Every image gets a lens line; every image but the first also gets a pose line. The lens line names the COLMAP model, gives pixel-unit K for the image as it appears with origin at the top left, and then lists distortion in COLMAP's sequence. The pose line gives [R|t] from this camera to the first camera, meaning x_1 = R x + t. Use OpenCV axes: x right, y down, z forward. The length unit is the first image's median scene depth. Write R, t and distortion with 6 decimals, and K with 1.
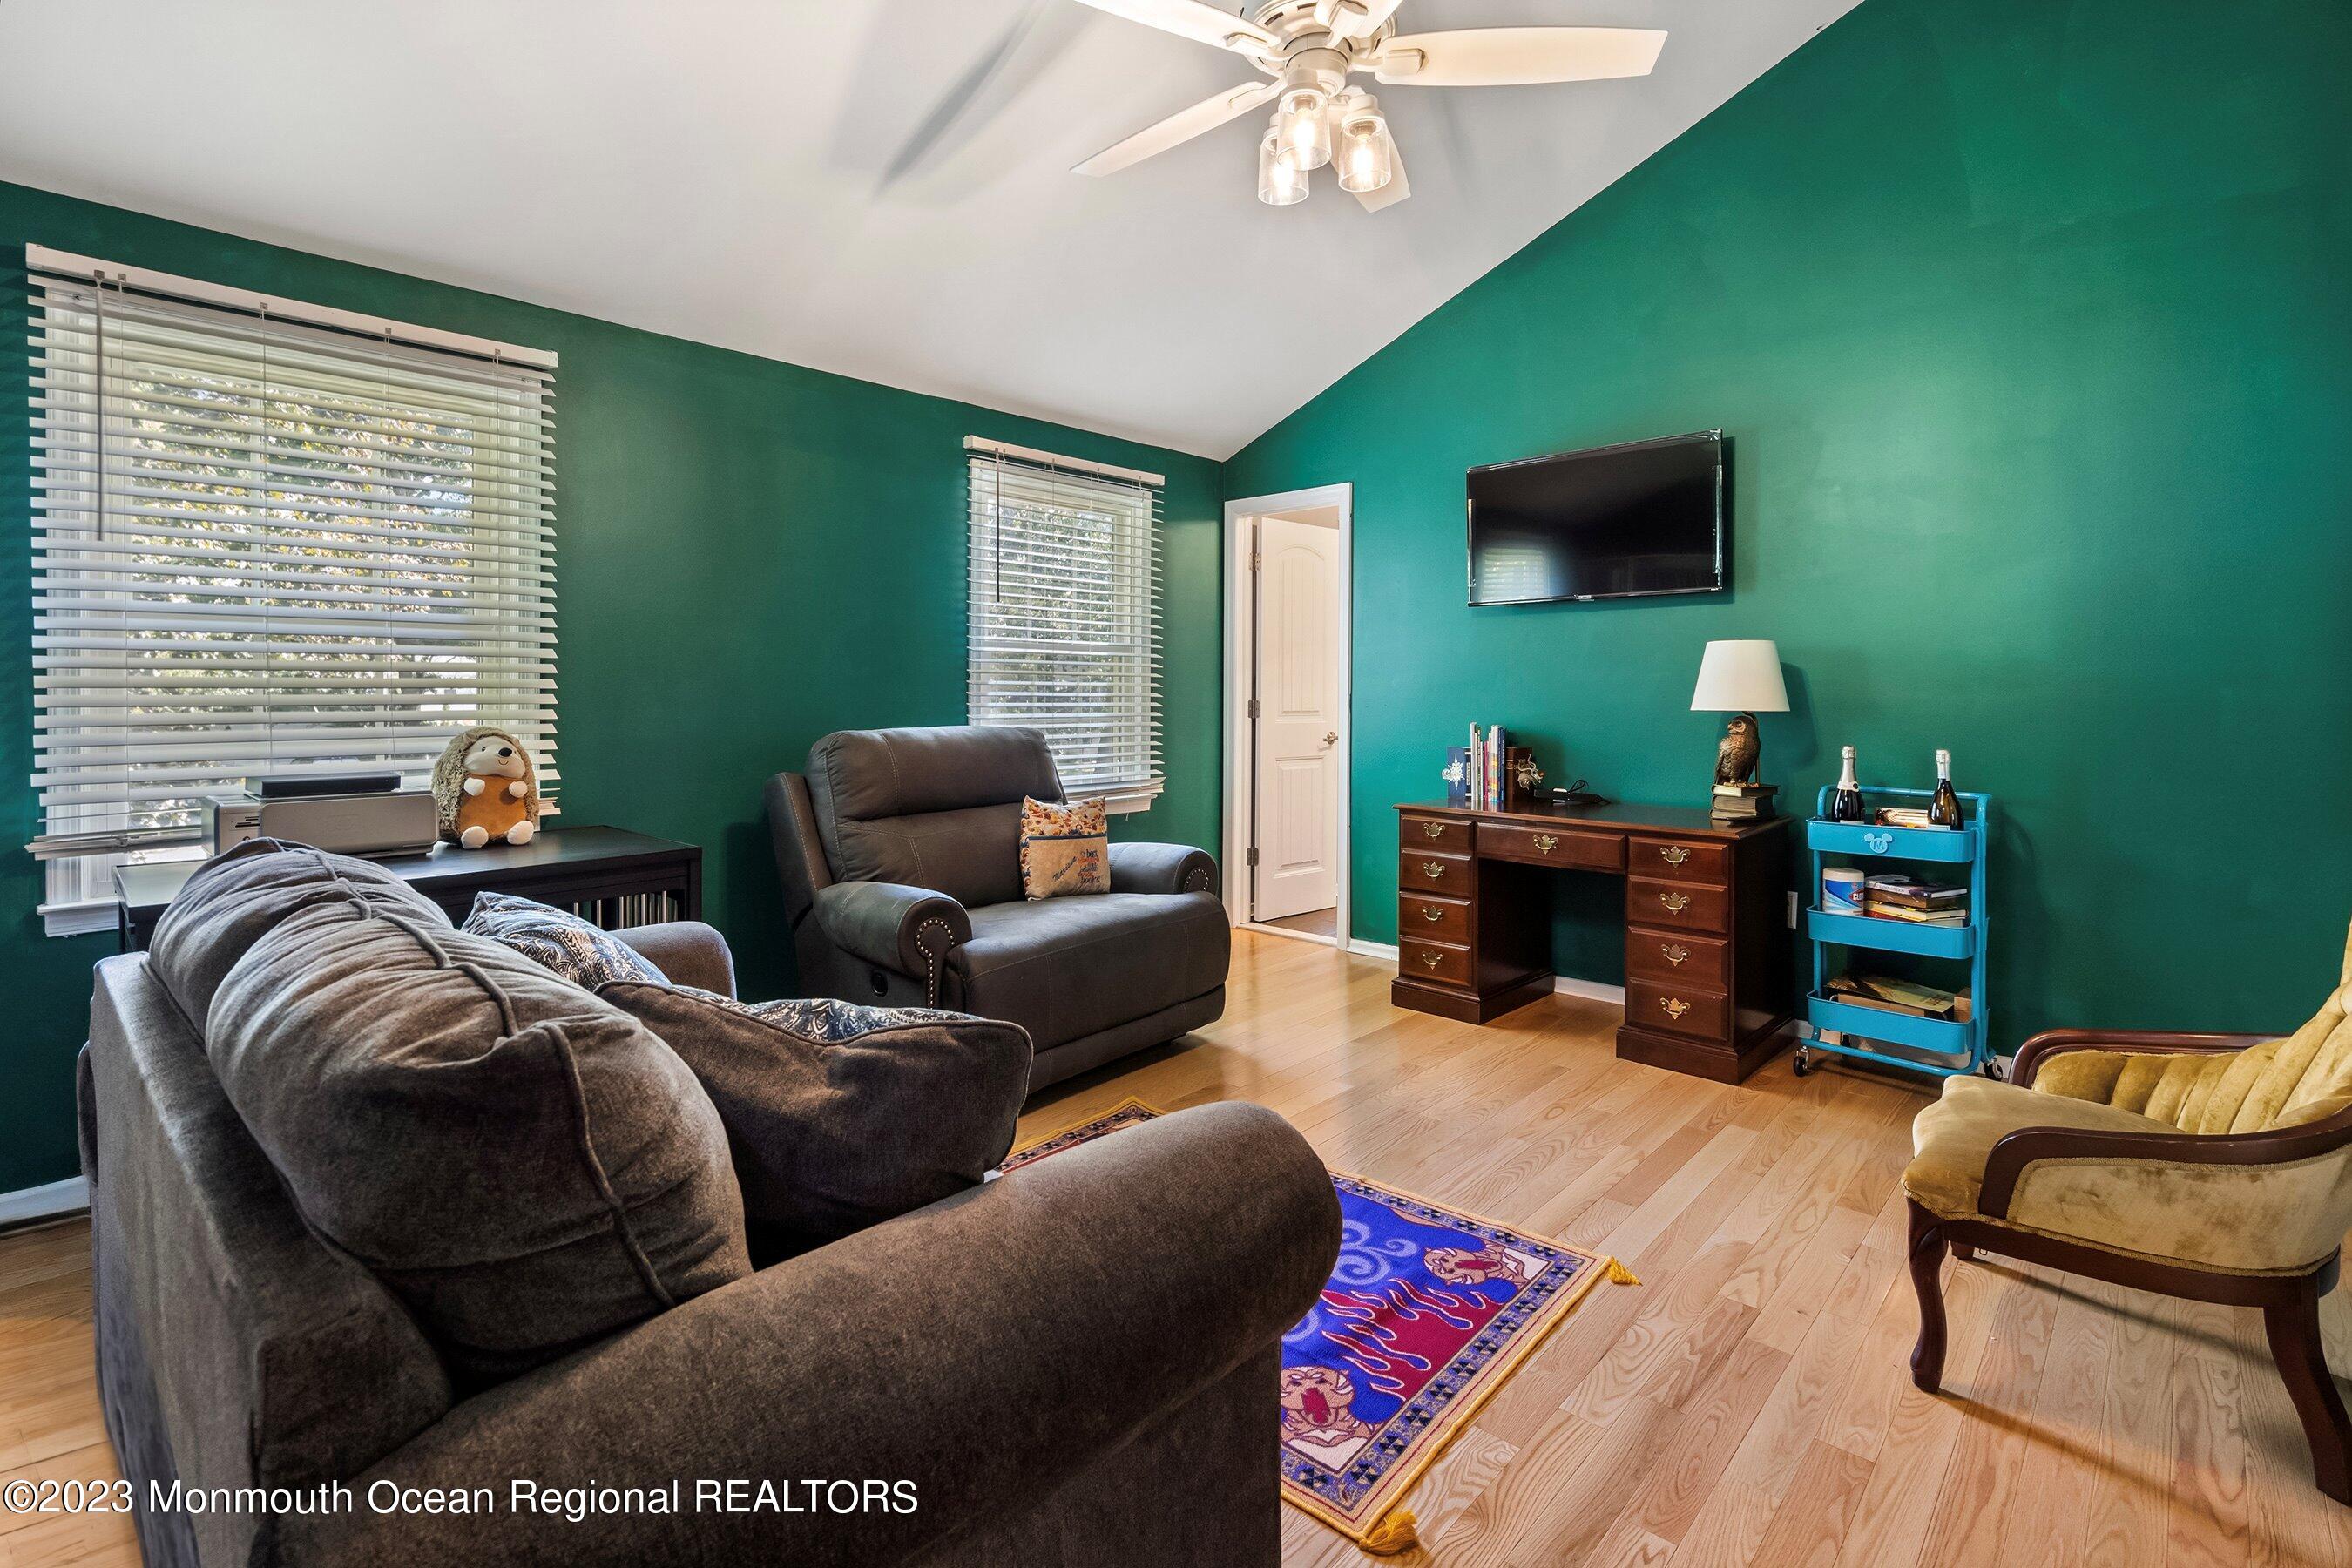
lens RADIAL K [[1084.9, 0, 1174.8], [0, 1084.9, 713.8], [0, 0, 1]] dist [-0.002820, -0.000196]
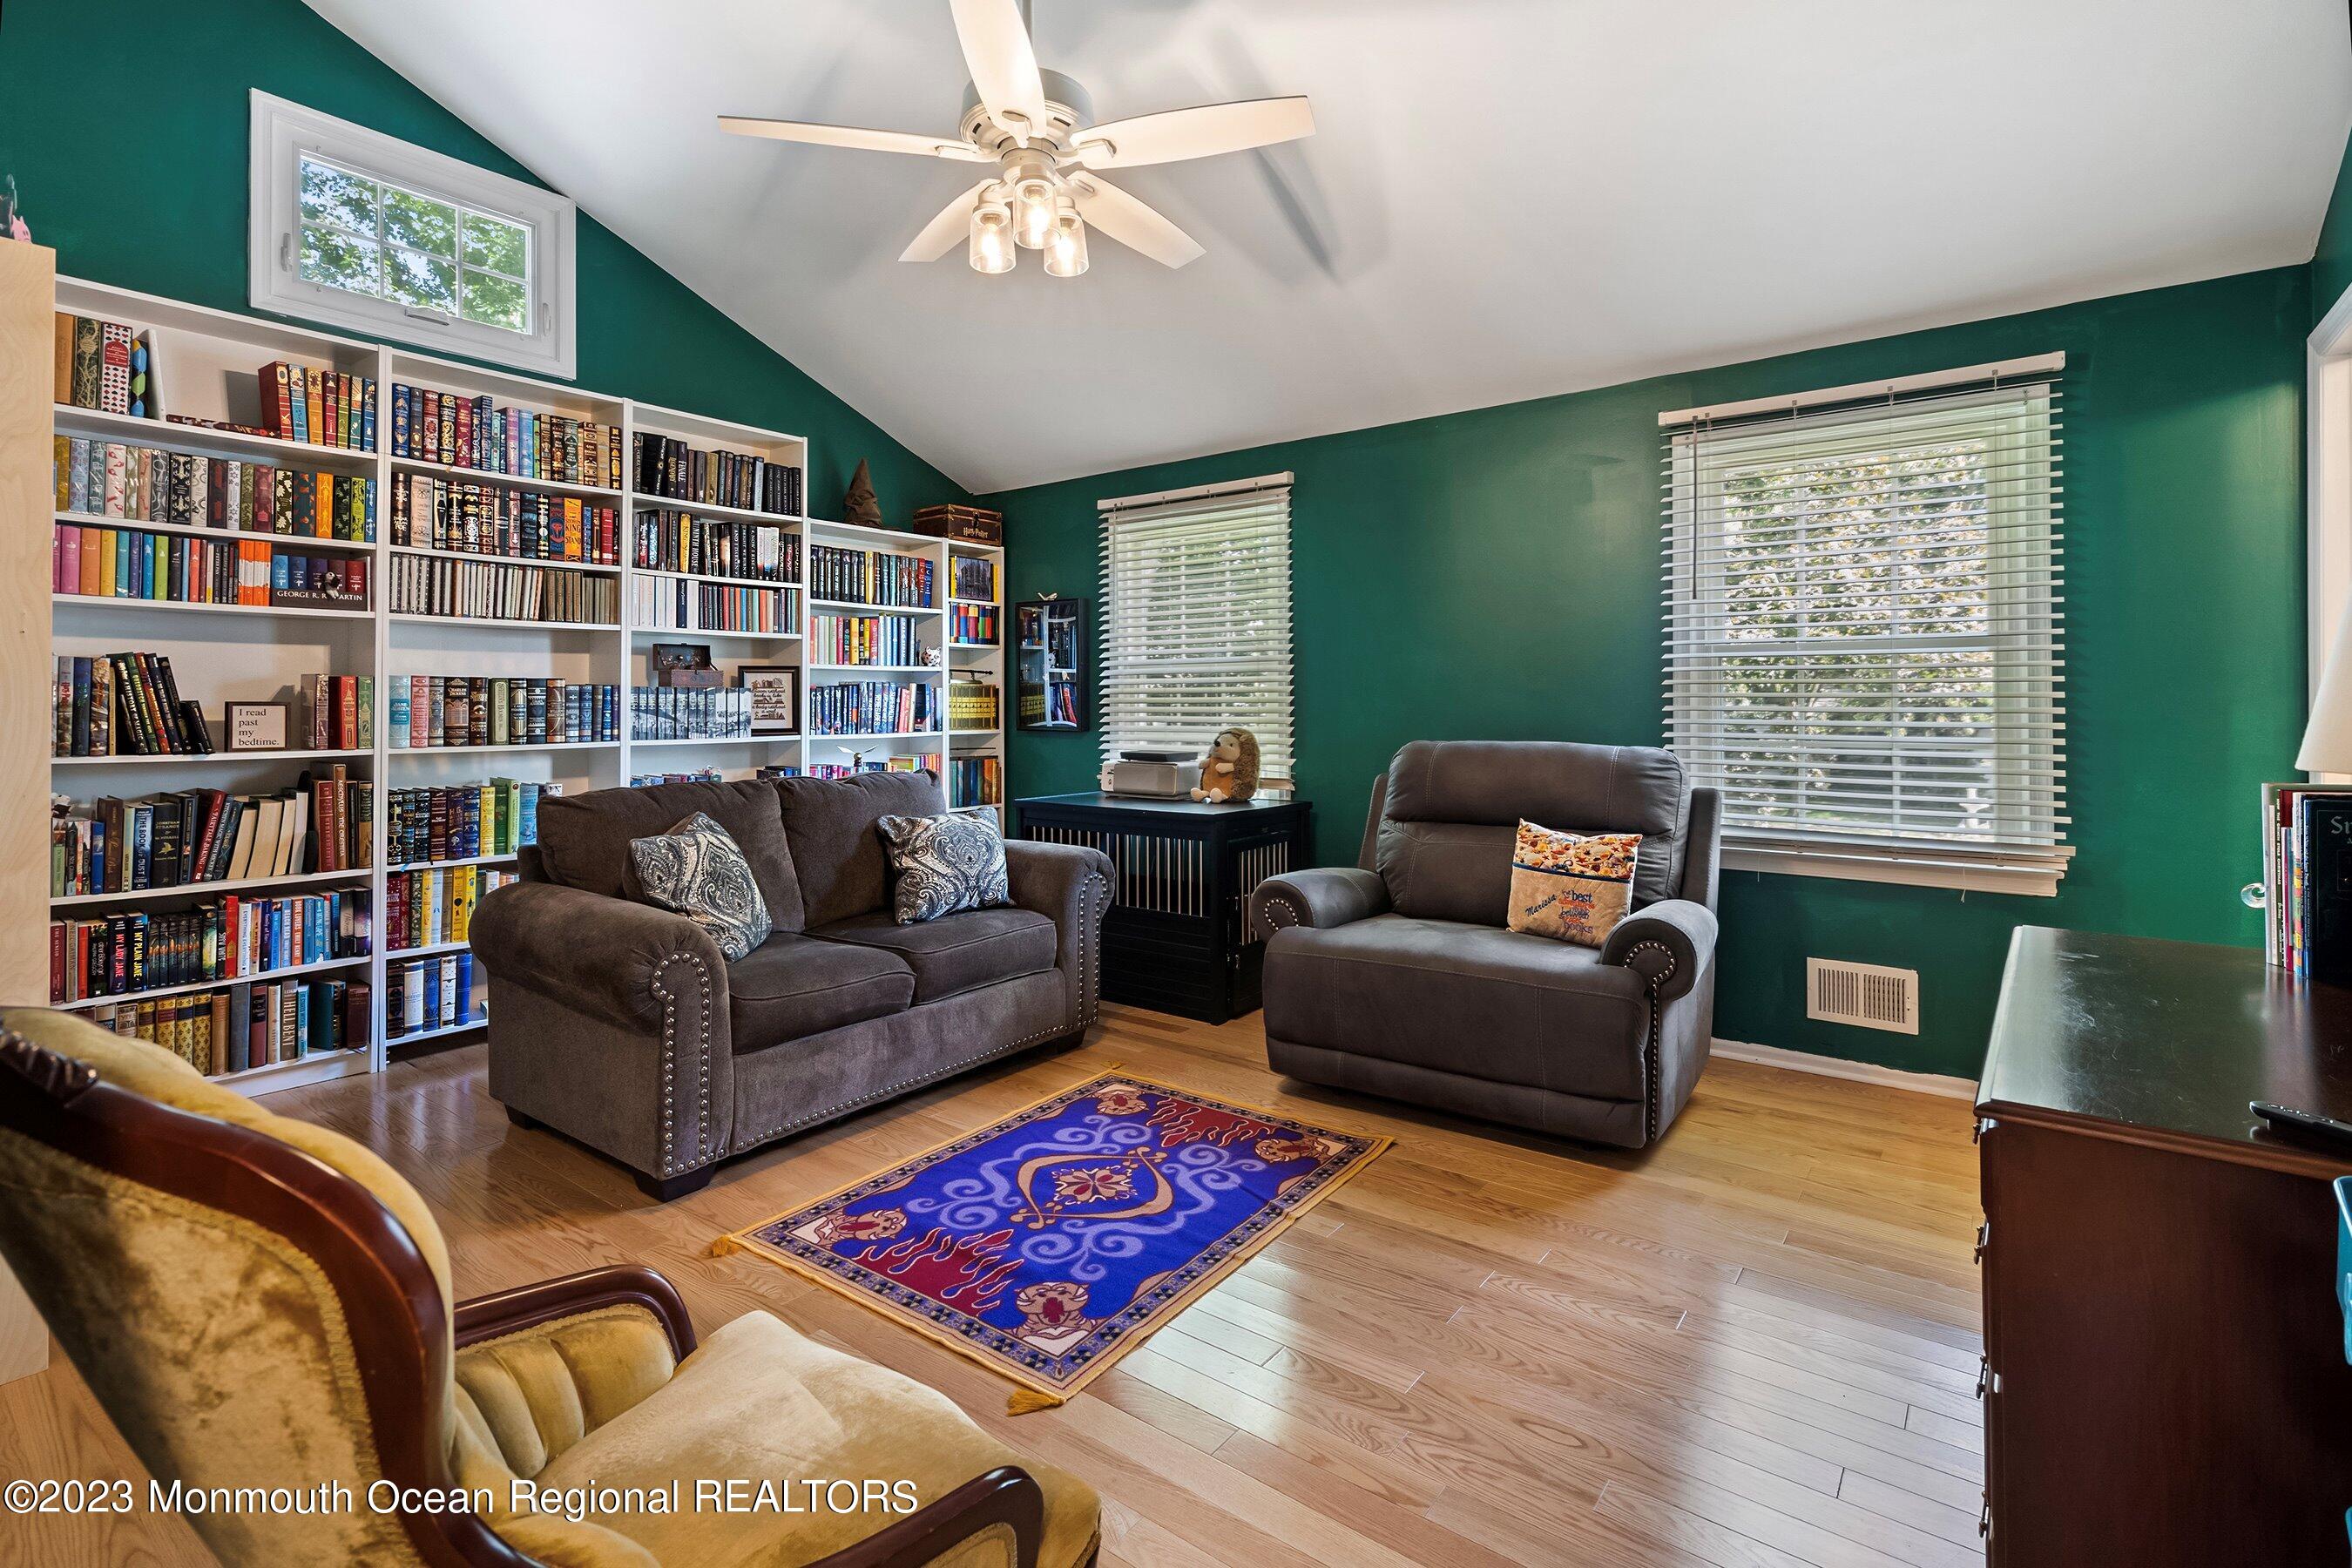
lens RADIAL K [[1084.9, 0, 1163.2], [0, 1084.9, 703.1], [0, 0, 1]] dist [-0.002820, -0.000196]
pose [[0.098527, -0.001365, -0.995133, 1.083635], [-0.022659, 0.999737, -0.003615, -0.017194], [0.994876, 0.022905, 0.098471, 0.873007]]
